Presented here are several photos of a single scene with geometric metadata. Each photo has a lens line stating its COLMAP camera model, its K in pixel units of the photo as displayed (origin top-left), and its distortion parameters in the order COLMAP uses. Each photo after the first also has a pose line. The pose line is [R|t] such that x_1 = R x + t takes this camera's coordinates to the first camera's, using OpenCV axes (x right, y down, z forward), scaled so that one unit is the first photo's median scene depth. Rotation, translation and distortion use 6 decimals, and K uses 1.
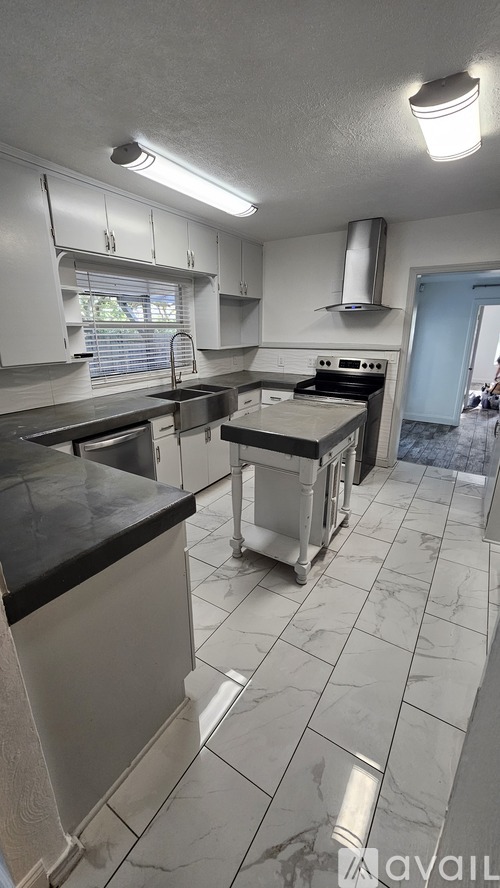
lens RADIAL K [[363.5, 0, 246.9], [0, 363.5, 442.7], [0, 0, 1]] dist [-0.017613, -0.000673]
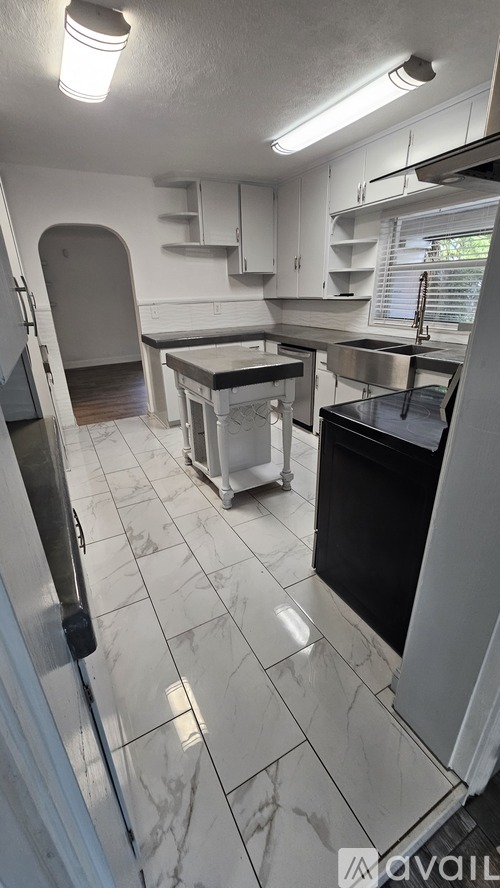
lens RADIAL K [[363.5, 0, 248.8], [0, 363.5, 443.6], [0, 0, 1]] dist [-0.017613, -0.000673]
pose [[-0.480648, 0.363841, -0.797870, 0.932355], [-0.238829, 0.821153, 0.518332, -0.383168], [0.843764, 0.439690, -0.307790, 1.308555]]
